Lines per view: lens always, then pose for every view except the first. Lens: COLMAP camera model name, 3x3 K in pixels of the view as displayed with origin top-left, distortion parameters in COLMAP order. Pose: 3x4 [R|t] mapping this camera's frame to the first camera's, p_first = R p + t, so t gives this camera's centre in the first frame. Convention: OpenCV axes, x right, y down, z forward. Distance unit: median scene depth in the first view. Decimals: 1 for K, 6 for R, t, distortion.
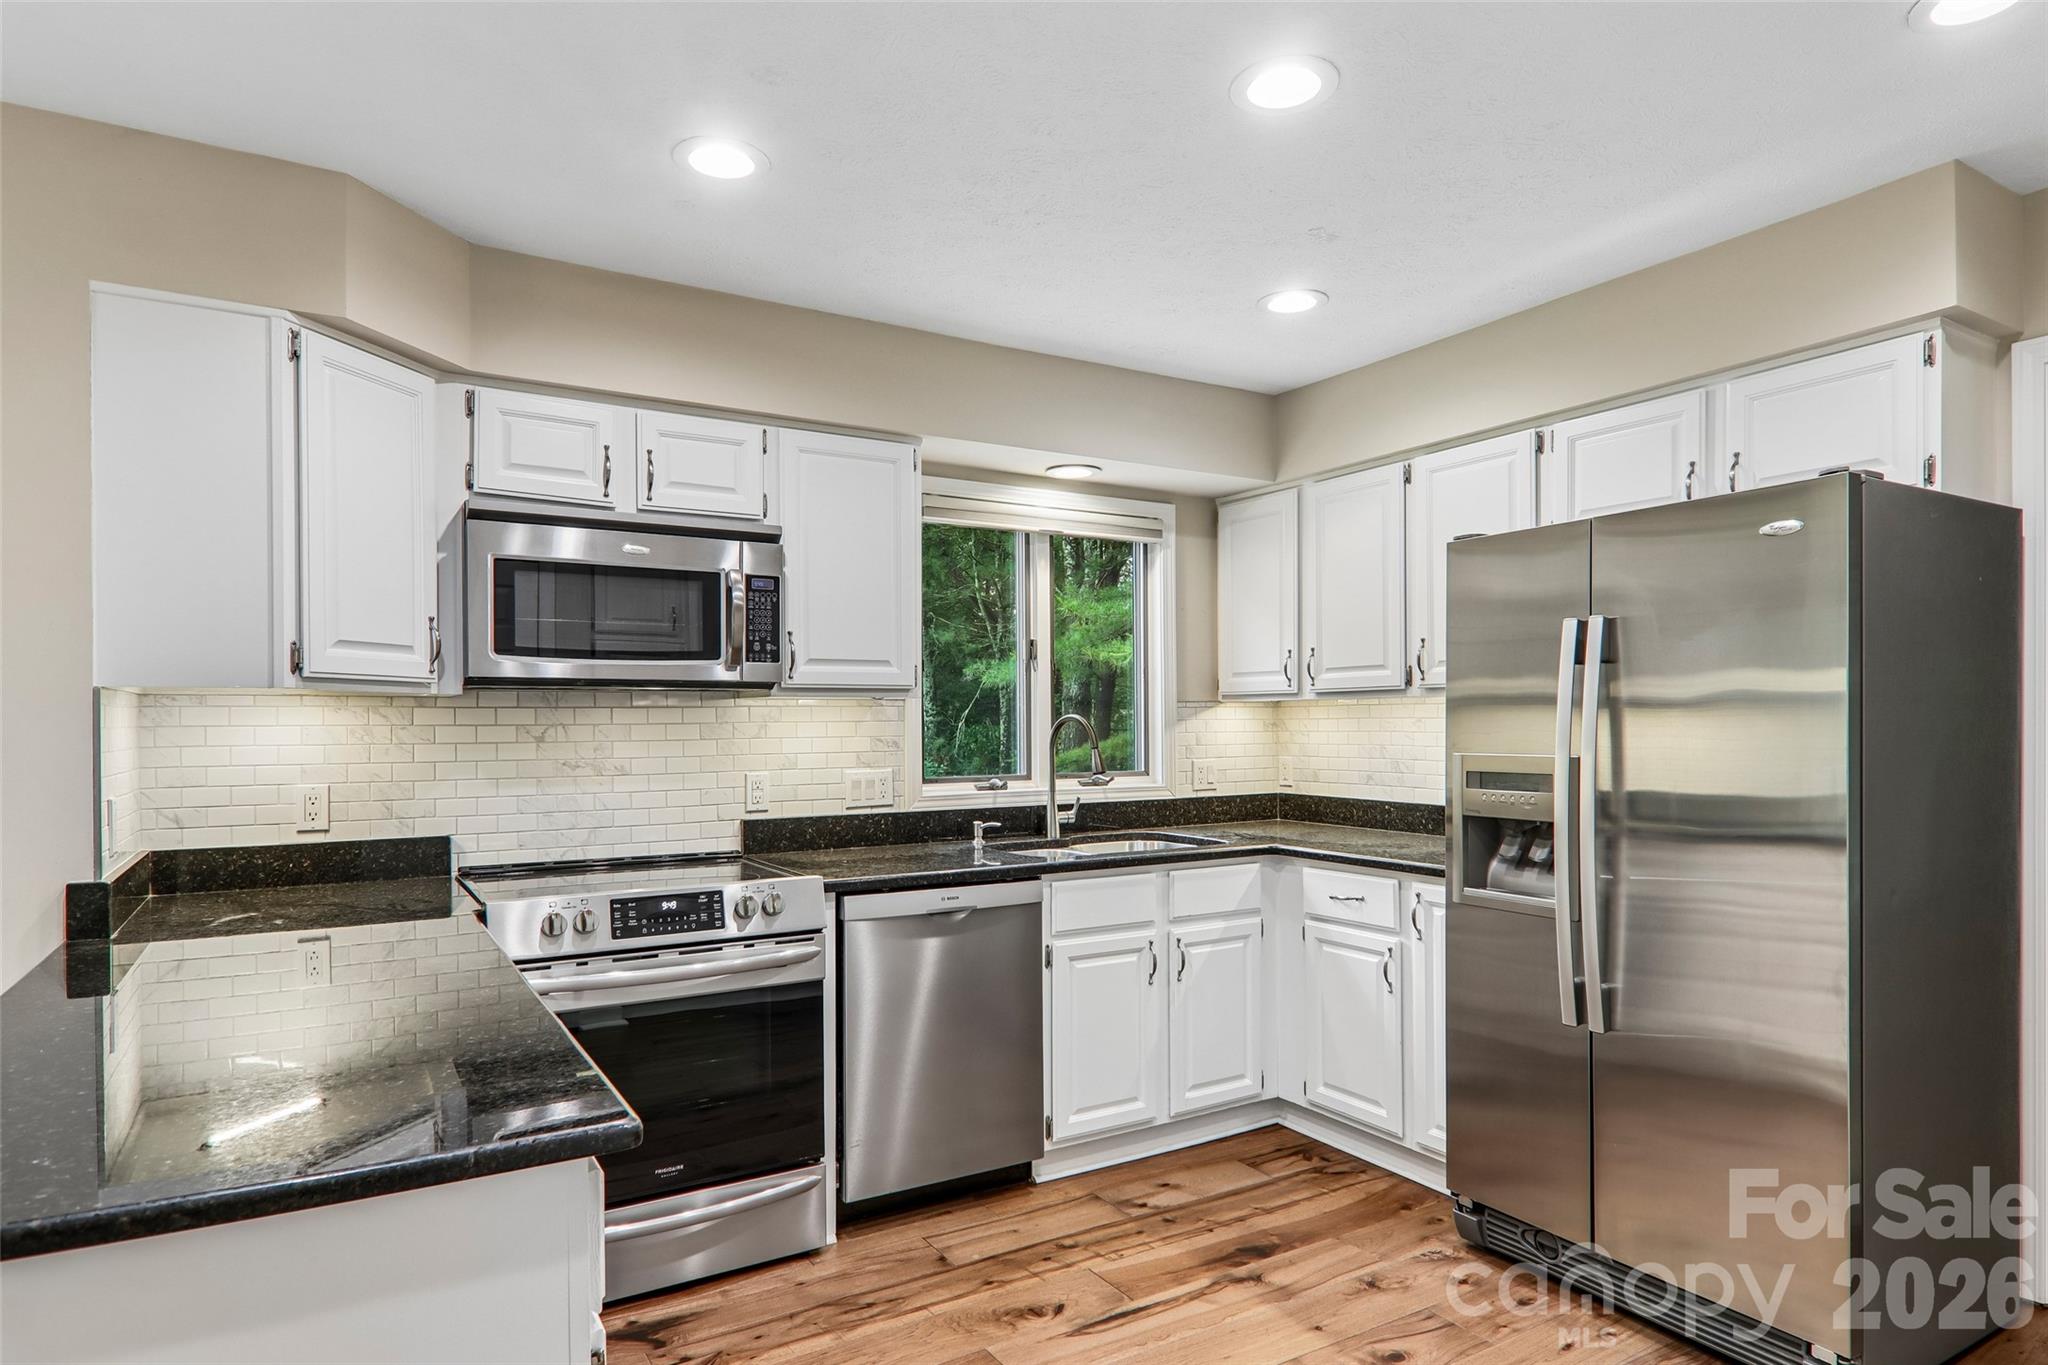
lens RADIAL K [[1139.8, 0, 1032.1], [0, 1139.8, 703.6], [0, 0, 1]] dist [0.002700, -0.001415]
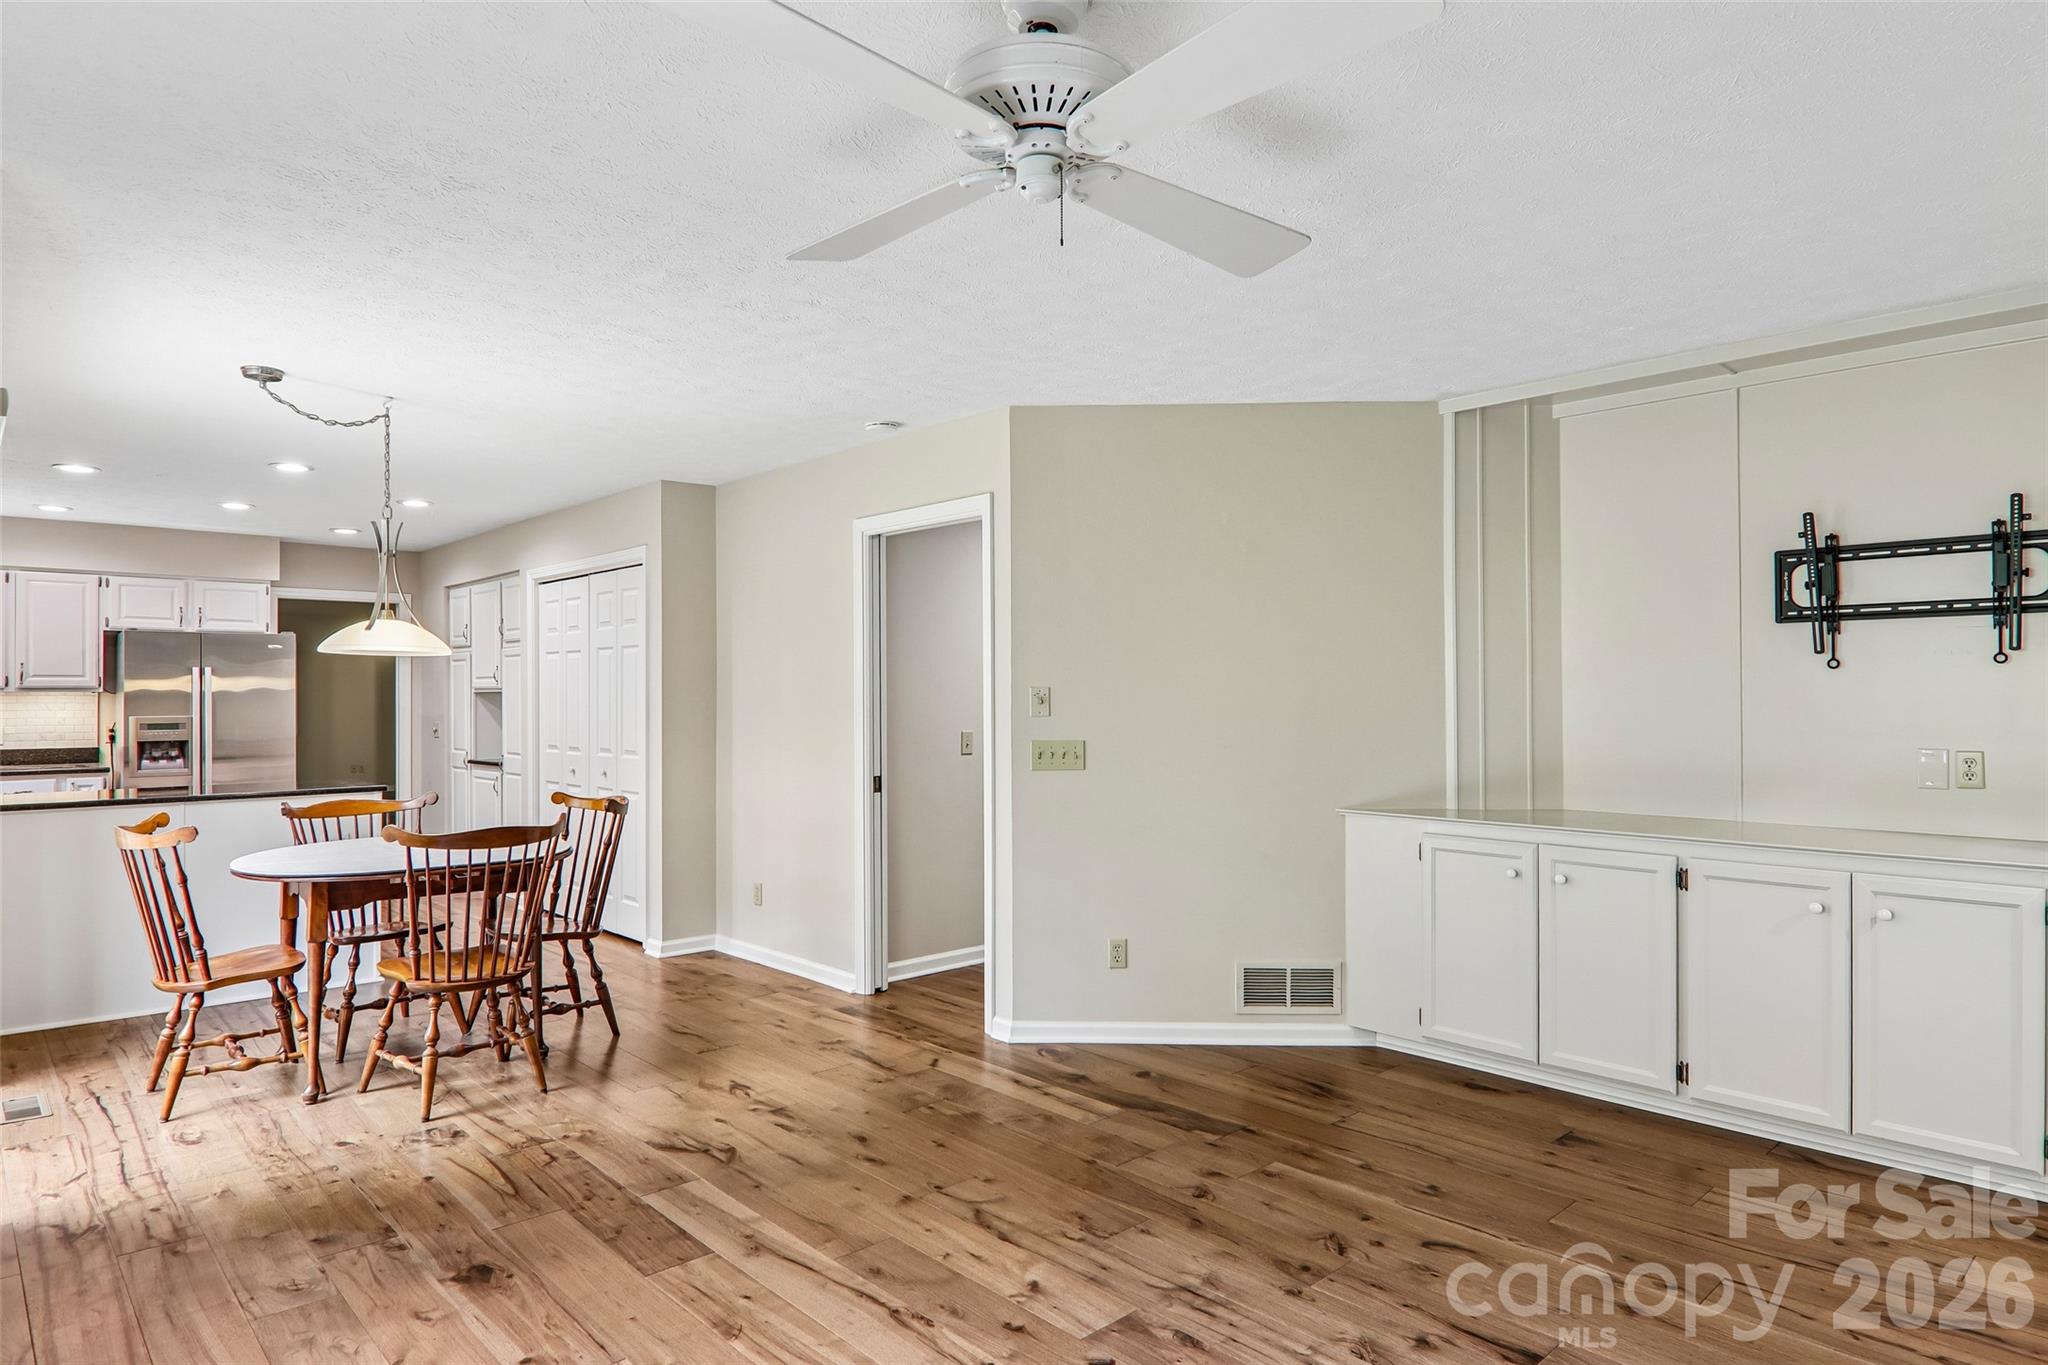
lens RADIAL K [[1177.0, 0, 1024.0], [0, 1177.0, 682.5], [0, 0, 1]] dist [-0.002997, -0.001857]
pose [[-0.207378, 0.018601, 0.978084, -2.343800], [-0.009444, 0.999735, -0.021015, 0.004444], [-0.978215, -0.013595, -0.207147, -0.334496]]
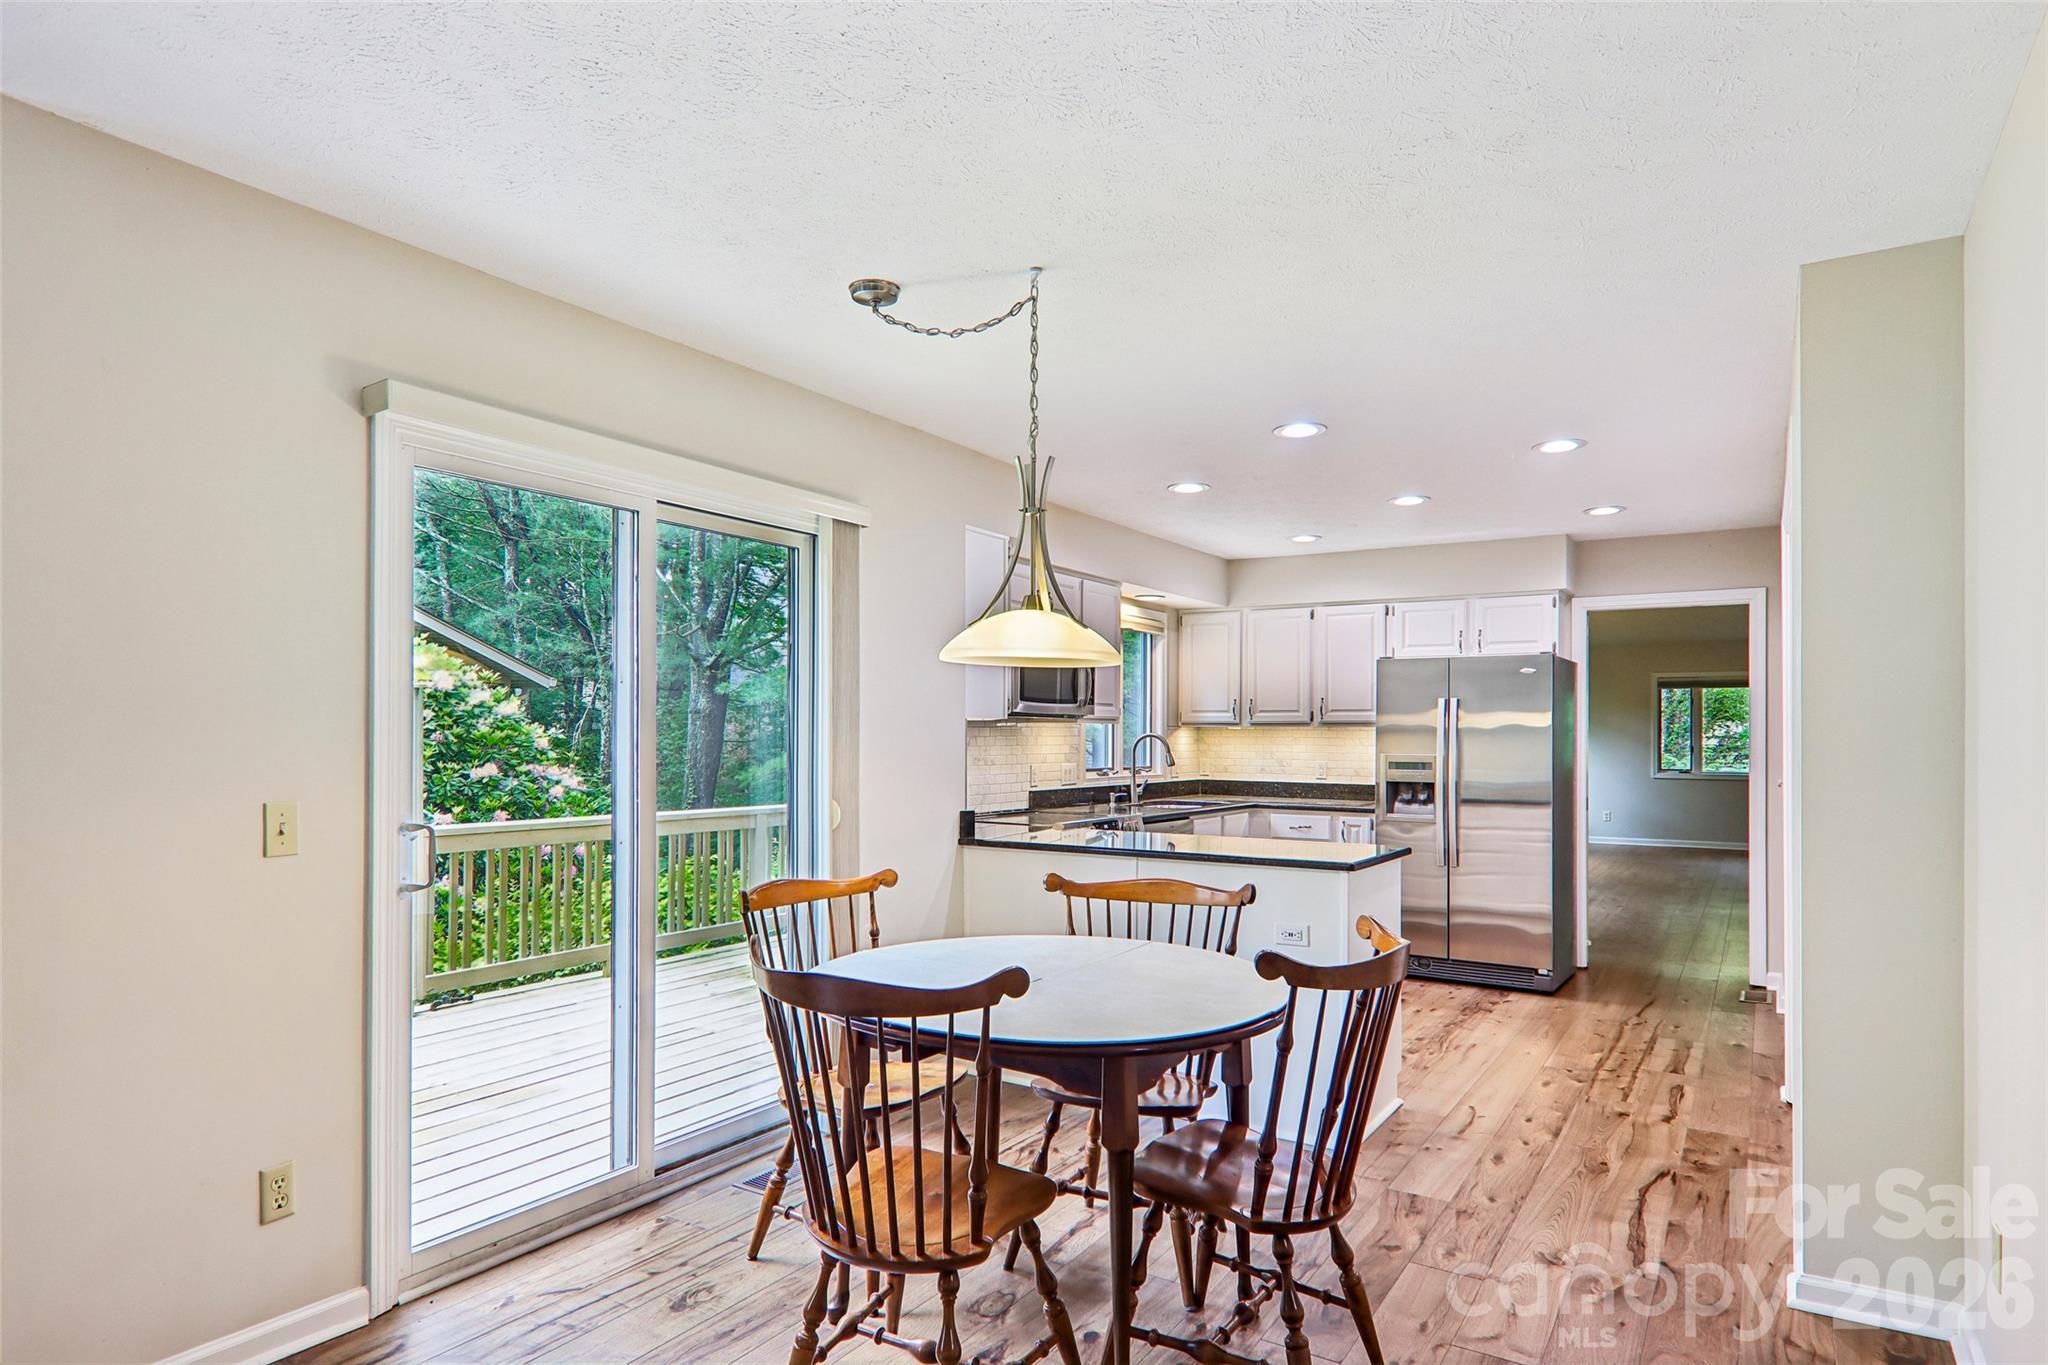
lens RADIAL K [[1159.7, 0, 1025.6], [0, 1159.7, 711.2], [0, 0, 1]] dist [0.012016, -0.024285]
pose [[0.893681, 0.020637, 0.448227, -1.202865], [-0.018917, 0.999786, -0.008313, -0.008472], [-0.448303, -0.001050, 0.893881, -0.685074]]
